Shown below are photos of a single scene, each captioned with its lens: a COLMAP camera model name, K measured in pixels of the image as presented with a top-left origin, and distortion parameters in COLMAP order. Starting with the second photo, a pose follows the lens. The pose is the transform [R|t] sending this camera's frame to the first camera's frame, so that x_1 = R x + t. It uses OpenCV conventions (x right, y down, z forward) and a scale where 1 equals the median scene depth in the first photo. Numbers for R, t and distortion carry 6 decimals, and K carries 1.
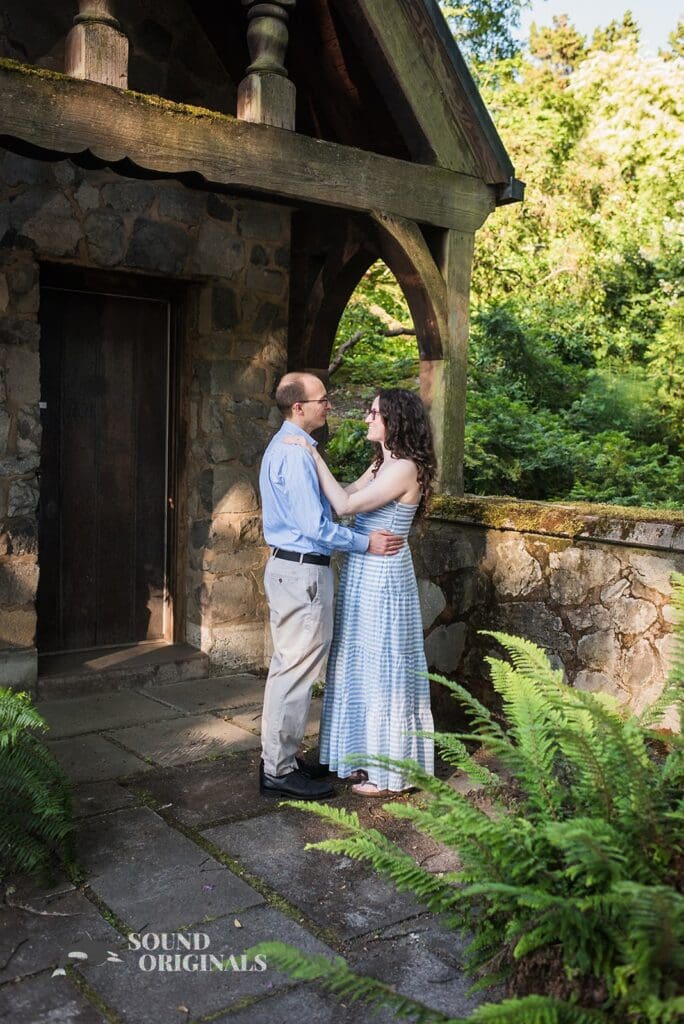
lens RADIAL K [[998.4, 0, 341.9], [0, 998.4, 511.2], [0, 0, 1]] dist [-0.014543, 0.000000]
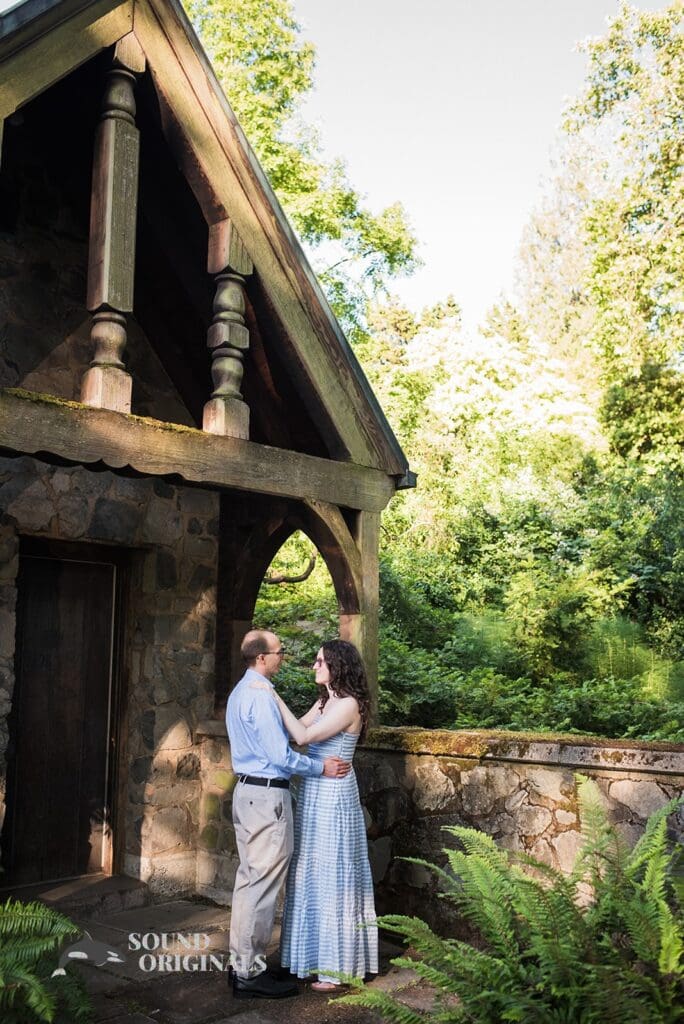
lens RADIAL K [[998.4, 0, 342.3], [0, 998.4, 514.4], [0, 0, 1]] dist [-0.014543, 0.000000]
pose [[0.987450, 0.001798, 0.157923, -0.114962], [0.034447, 0.973408, -0.226472, 0.005666], [-0.154130, 0.229069, 0.961130, -0.203148]]
